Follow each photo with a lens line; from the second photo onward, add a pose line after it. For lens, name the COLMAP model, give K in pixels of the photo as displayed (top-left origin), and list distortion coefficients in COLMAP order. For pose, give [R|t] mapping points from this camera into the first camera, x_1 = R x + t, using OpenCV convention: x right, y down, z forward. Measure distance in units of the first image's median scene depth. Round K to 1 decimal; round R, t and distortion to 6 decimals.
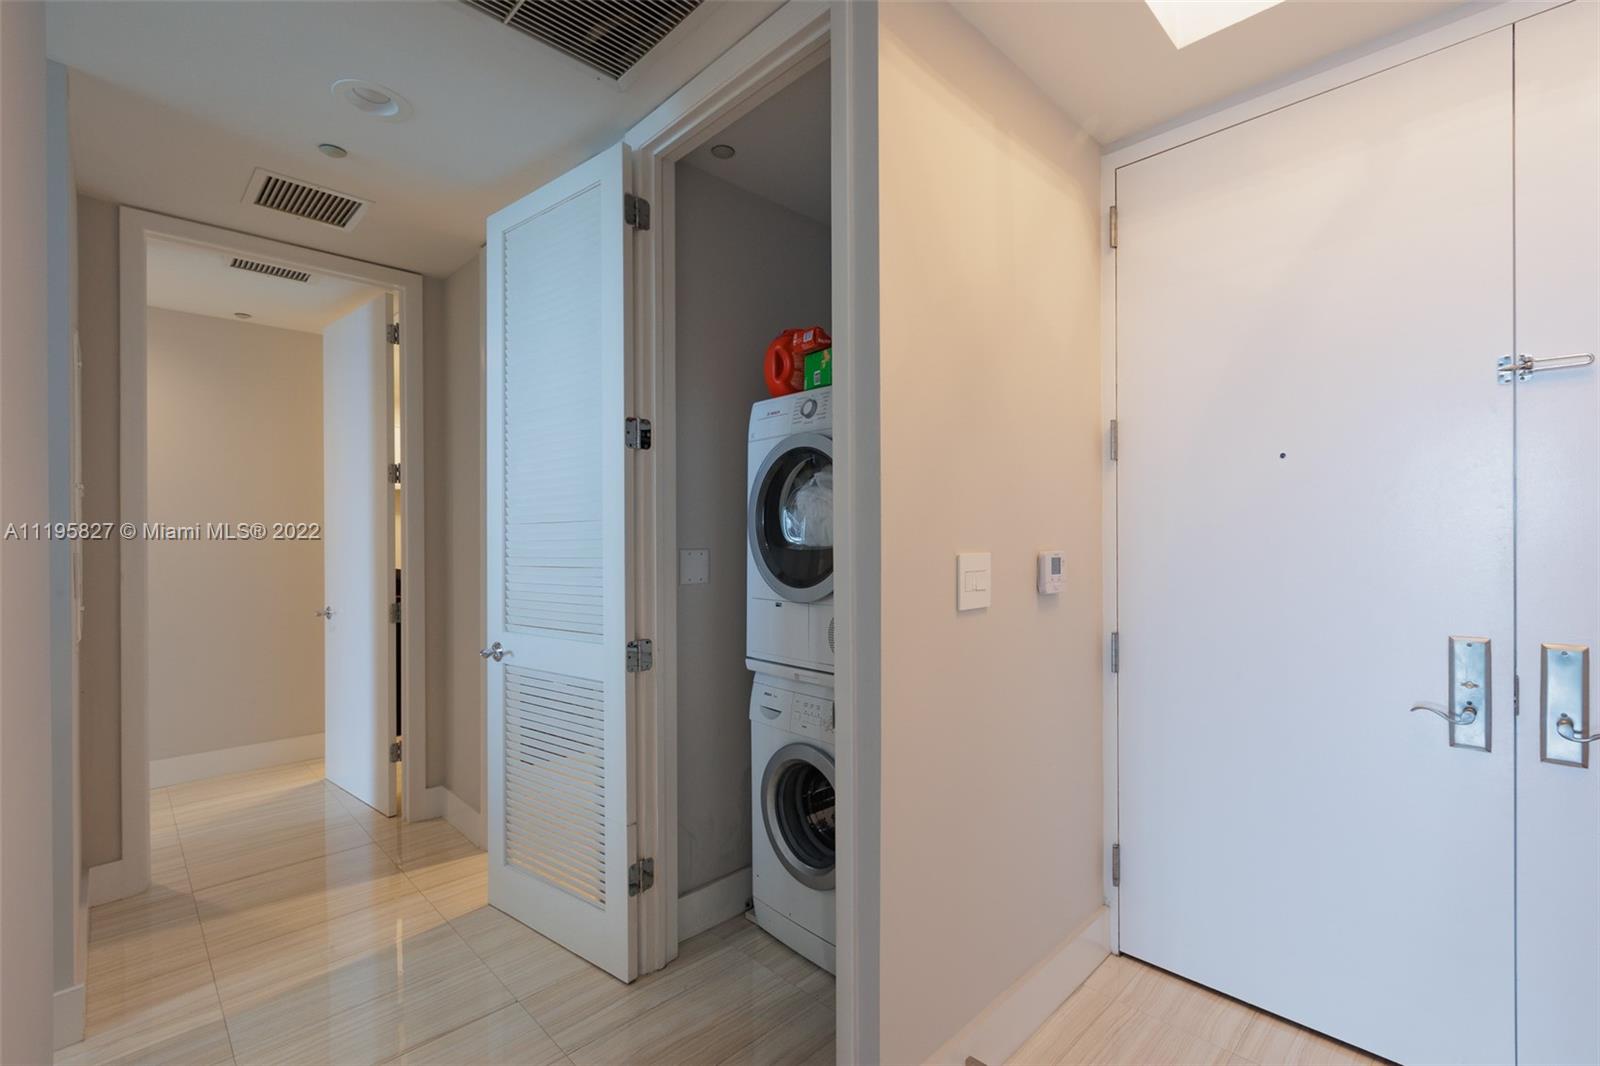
lens RADIAL K [[715.7, 0, 802.1], [0, 715.7, 537.4], [0, 0, 1]] dist [0.001471, -0.000376]
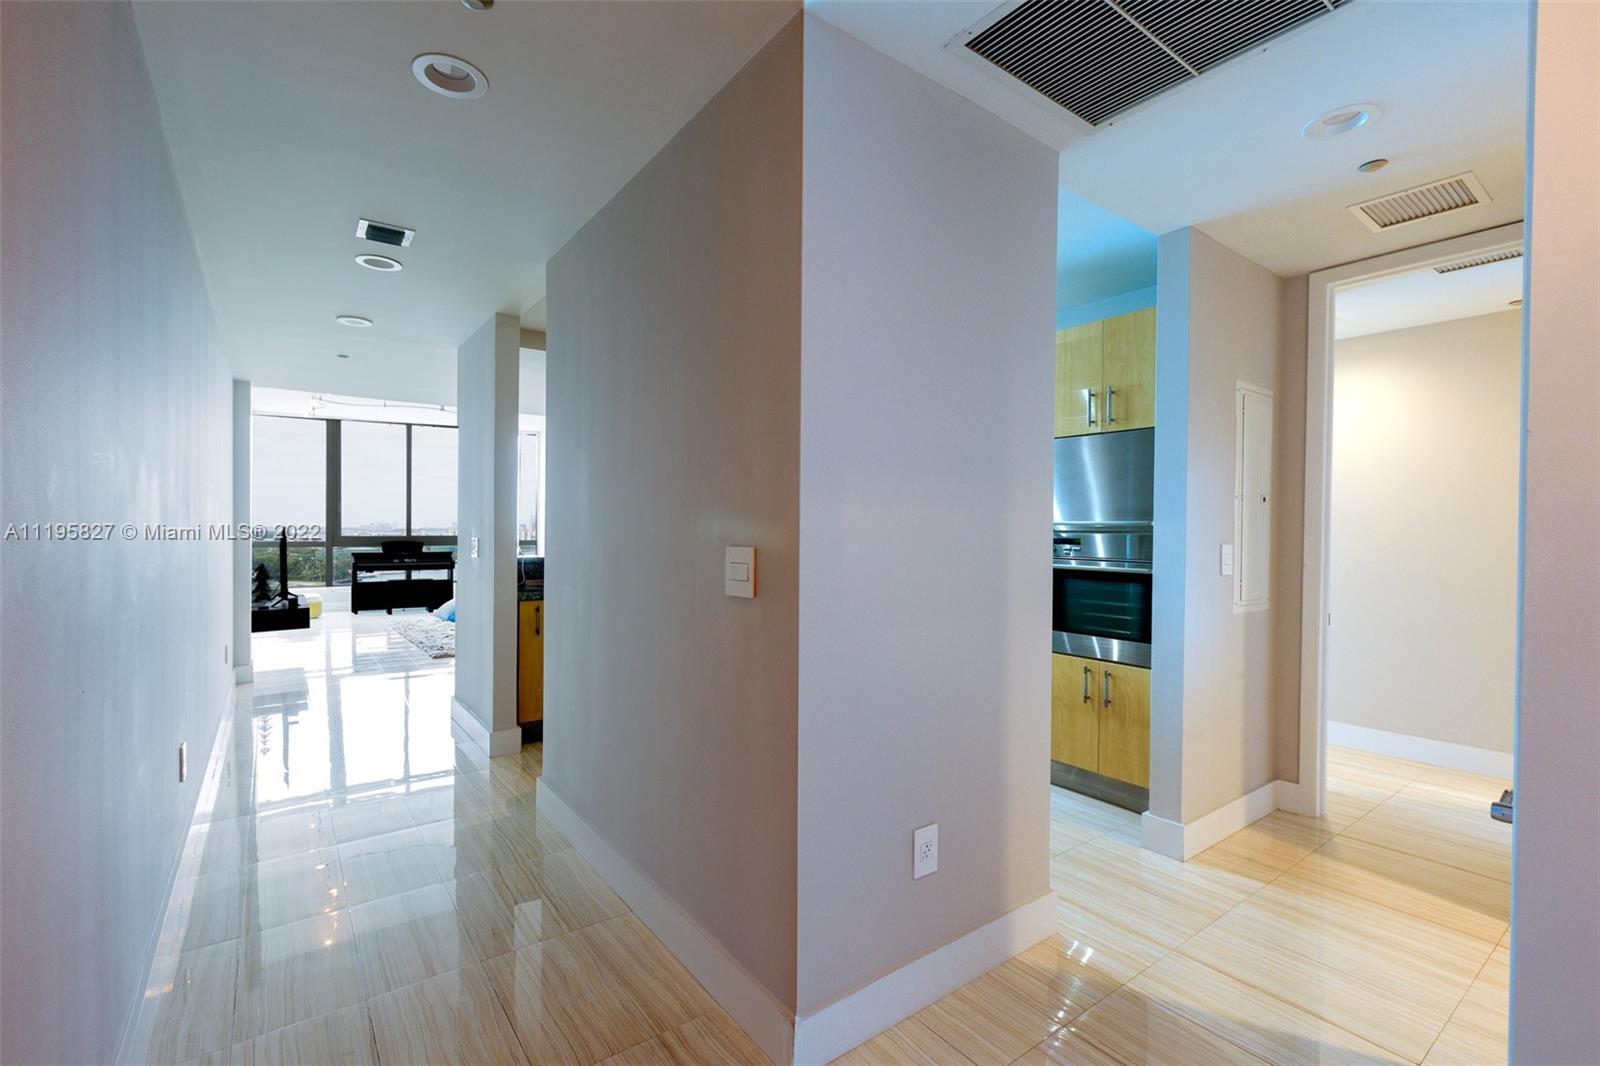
lens RADIAL K [[702.2, 0, 797.4], [0, 702.2, 534.5], [0, 0, 1]] dist [-0.002045, -0.000653]
pose [[-0.133800, 0.012536, -0.990929, 0.462064], [-0.019719, 0.999688, 0.015310, 0.001352], [0.990812, 0.021589, -0.133511, 0.299244]]
